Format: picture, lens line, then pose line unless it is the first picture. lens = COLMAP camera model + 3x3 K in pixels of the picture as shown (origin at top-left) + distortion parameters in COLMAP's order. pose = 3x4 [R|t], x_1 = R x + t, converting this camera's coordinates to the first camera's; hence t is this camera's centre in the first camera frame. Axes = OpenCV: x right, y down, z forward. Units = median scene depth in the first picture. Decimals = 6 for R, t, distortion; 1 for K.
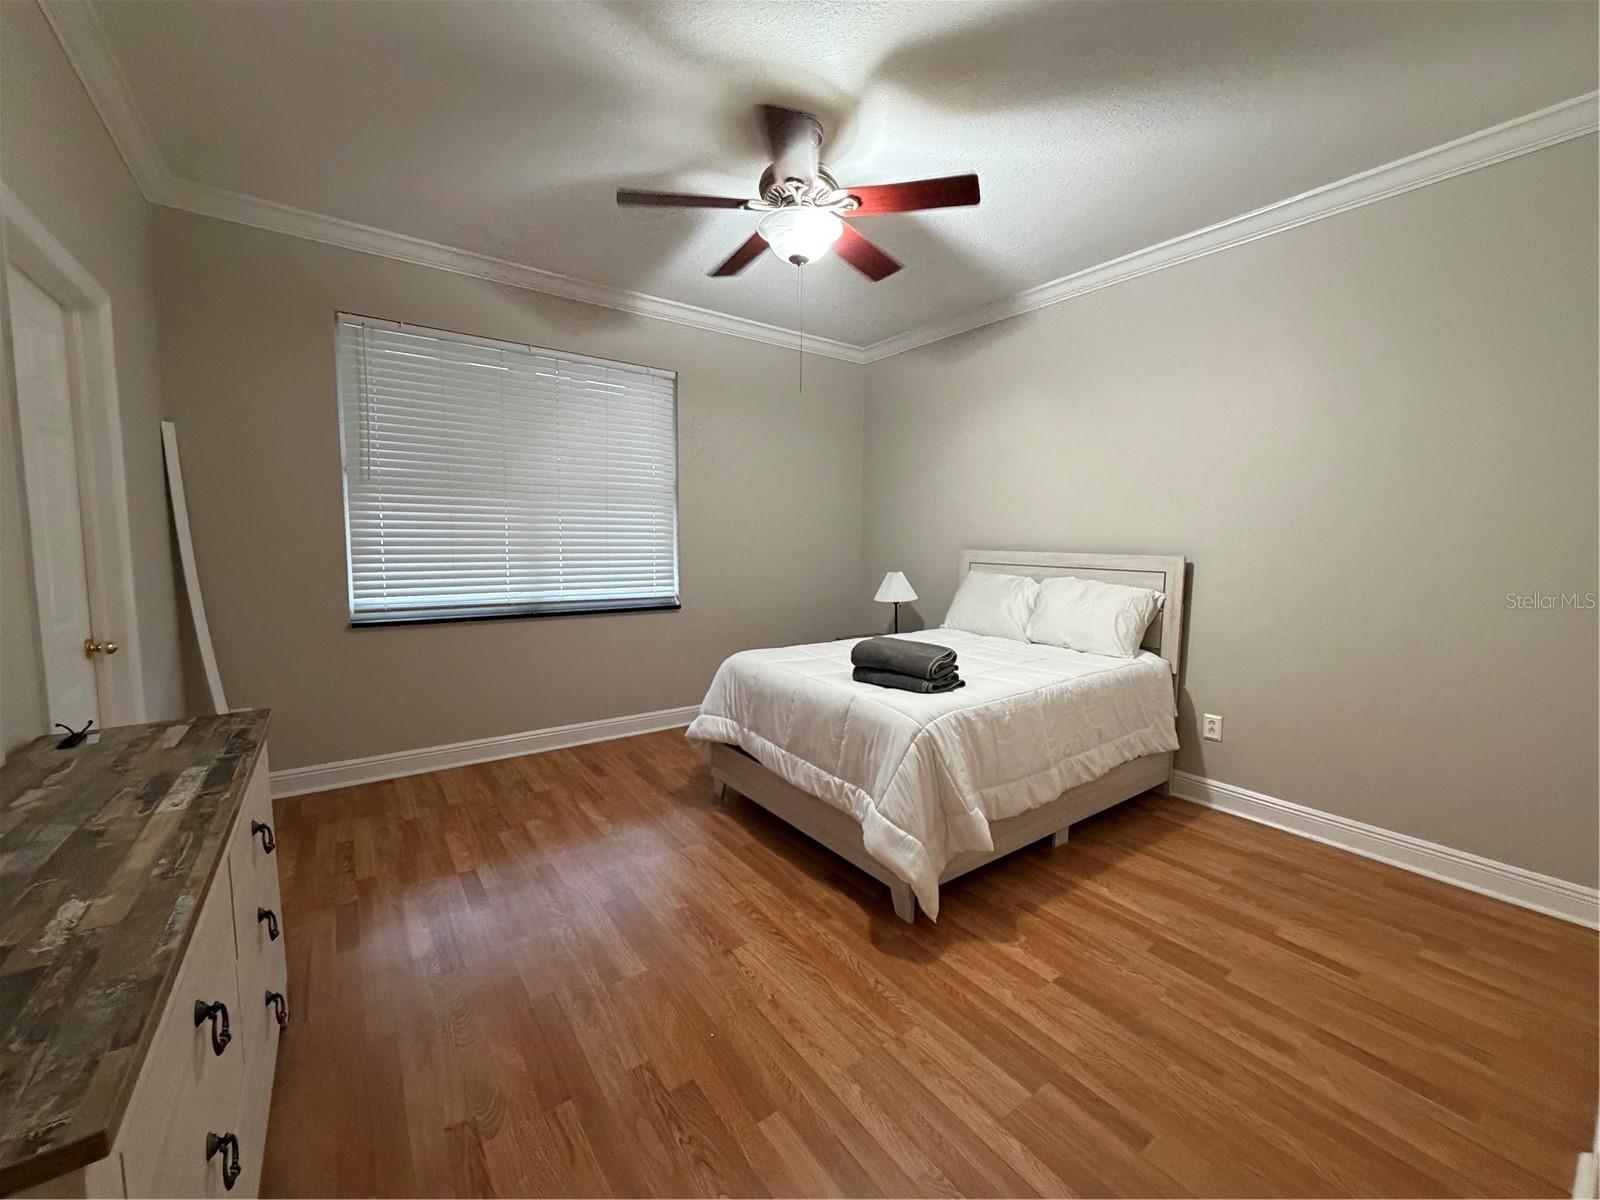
lens RADIAL K [[637.1, 0, 801.7], [0, 637.1, 596.5], [0, 0, 1]] dist [-0.000488, -0.000384]
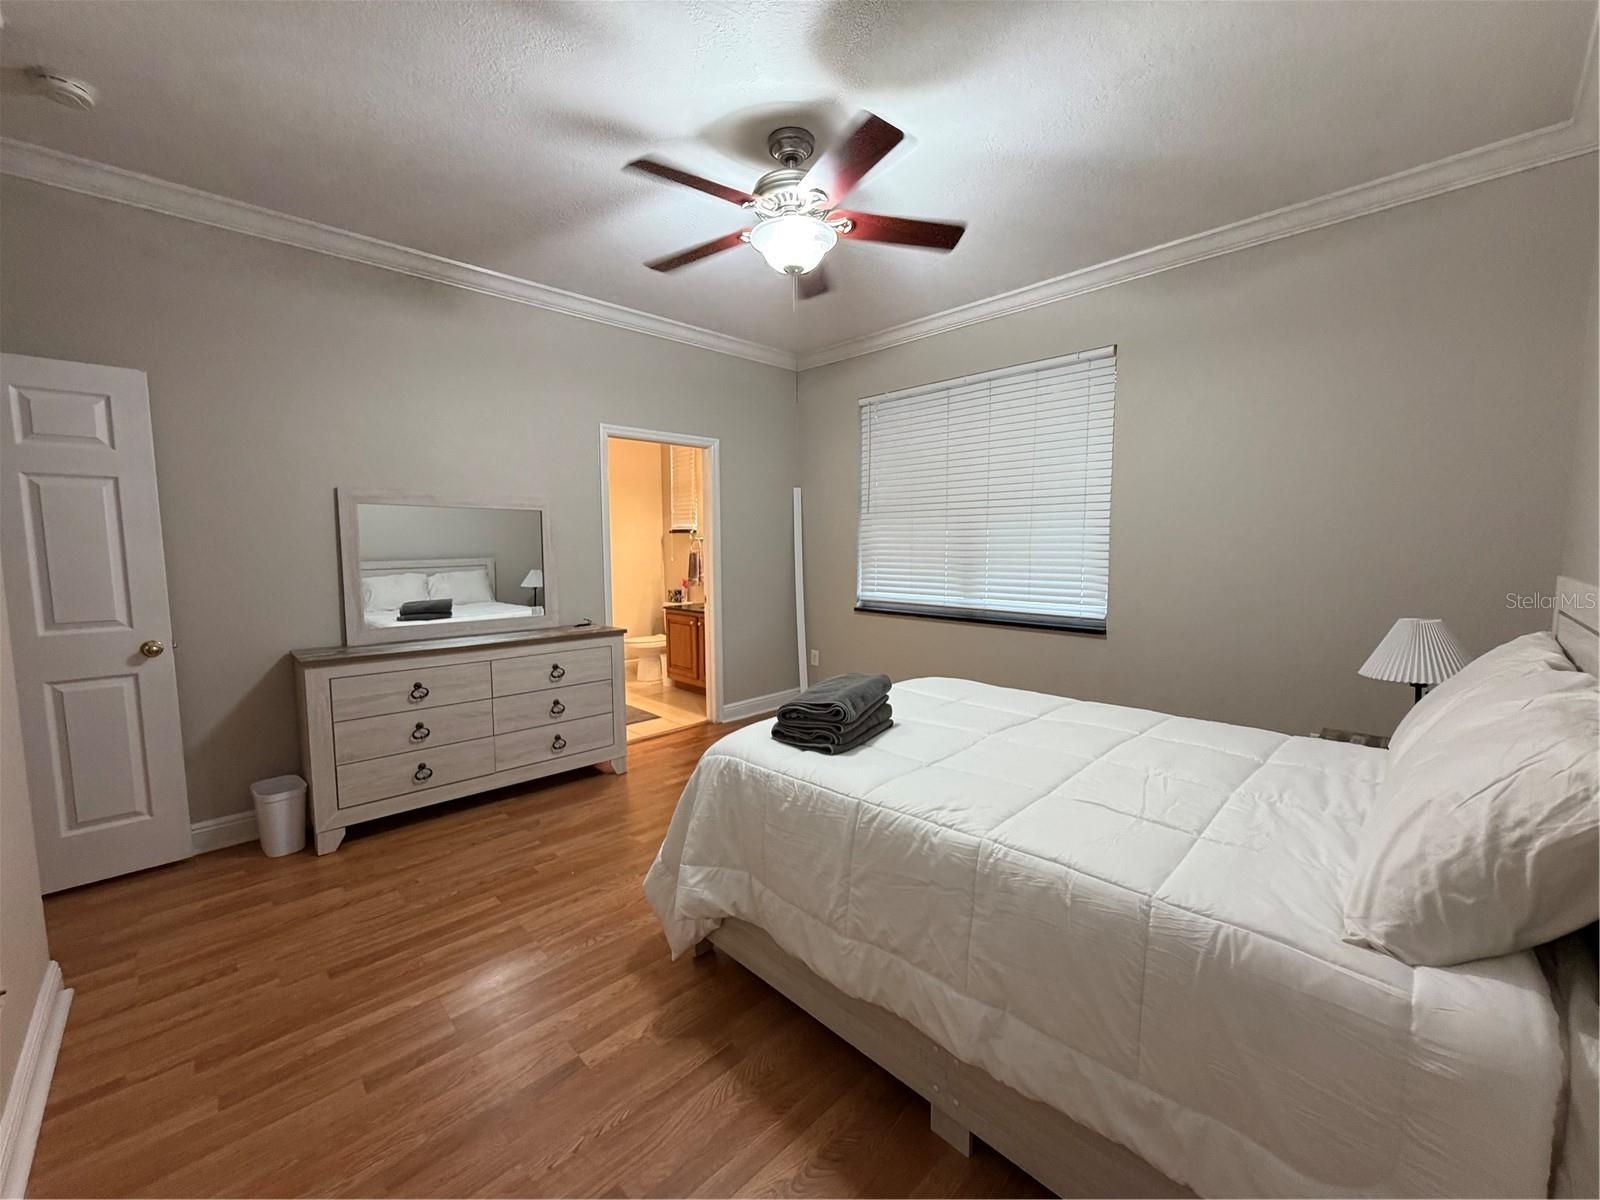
lens RADIAL K [[637.1, 0, 804.7], [0, 637.1, 596.0], [0, 0, 1]] dist [-0.000488, -0.000384]
pose [[0.146811, 0.066575, -0.986922, 0.957948], [-0.081806, 0.995132, 0.054960, -0.075382], [0.985776, 0.072668, 0.151542, 0.856708]]
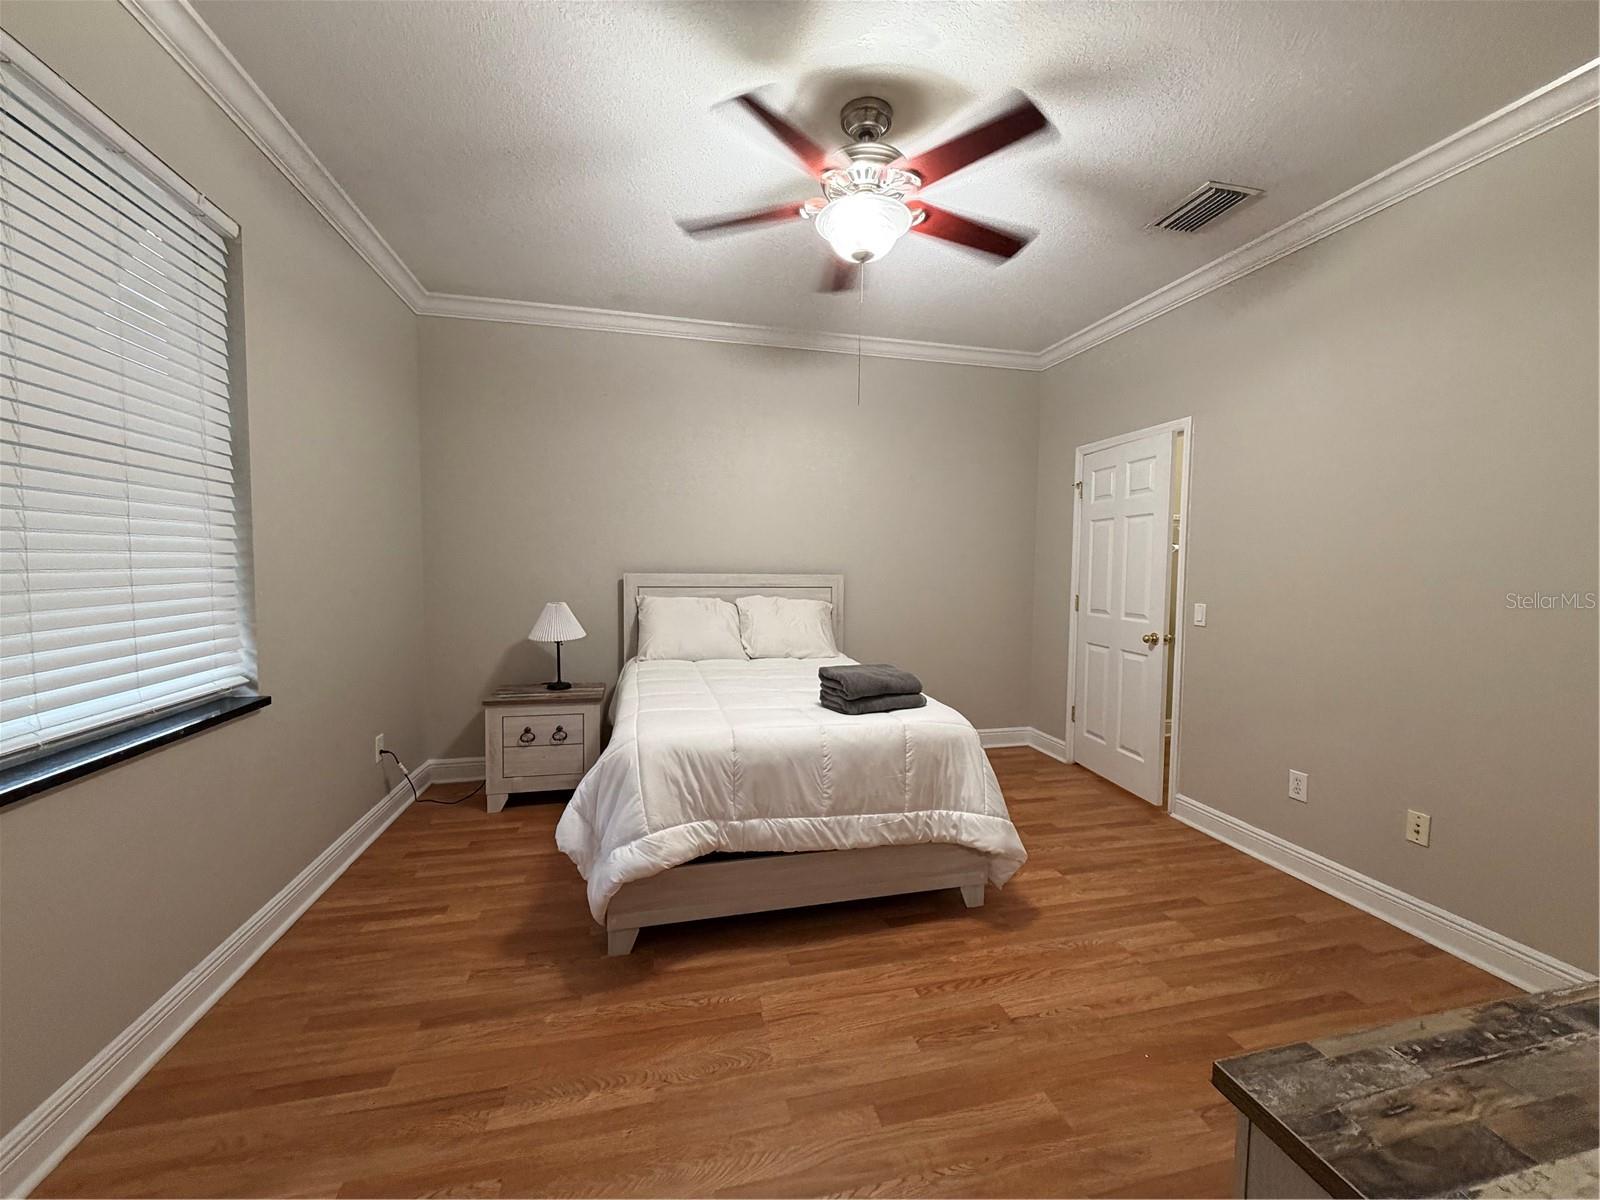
lens RADIAL K [[637.1, 0, 805.5], [0, 637.1, 598.4], [0, 0, 1]] dist [-0.000488, -0.000384]
pose [[0.381716, -0.060451, 0.922301, -0.839060], [0.079245, 0.996325, 0.032505, -0.080404], [-0.920876, 0.060680, 0.385104, 0.716583]]
